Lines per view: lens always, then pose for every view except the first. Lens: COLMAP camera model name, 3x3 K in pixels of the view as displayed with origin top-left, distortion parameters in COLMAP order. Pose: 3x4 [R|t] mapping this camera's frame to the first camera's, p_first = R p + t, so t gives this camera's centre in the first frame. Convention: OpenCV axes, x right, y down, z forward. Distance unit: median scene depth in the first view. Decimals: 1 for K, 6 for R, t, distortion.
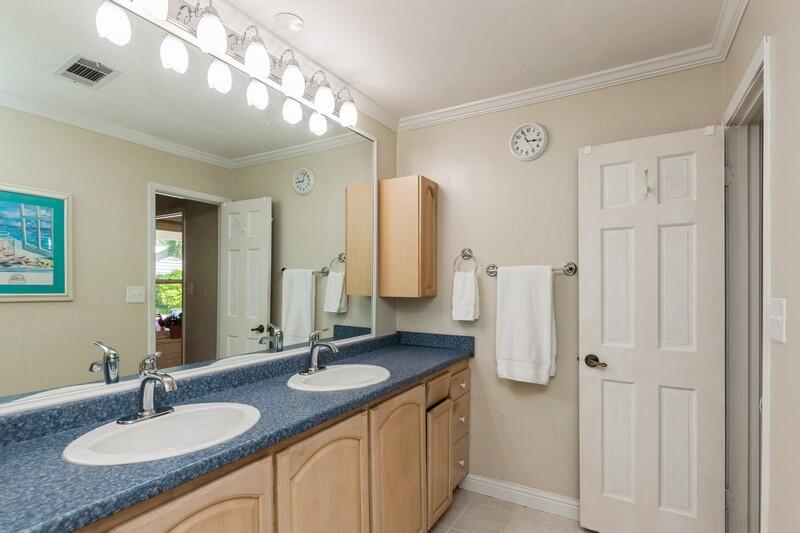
lens RADIAL K [[388.2, 0, 404.7], [0, 388.2, 279.1], [0, 0, 1]] dist [0.000191, -0.000029]
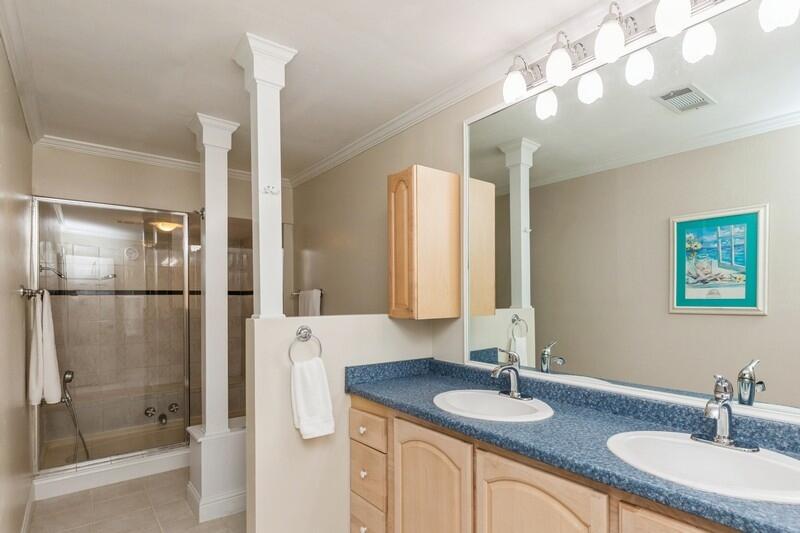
lens RADIAL K [[385.5, 0, 403.0], [0, 385.5, 300.1], [0, 0, 1]] dist [-0.023262, -0.000358]
pose [[-0.356125, 0.008122, -0.934403, 0.369065], [0.022345, 0.999750, 0.000174, -0.001753], [0.934171, -0.020817, -0.356218, 0.536803]]
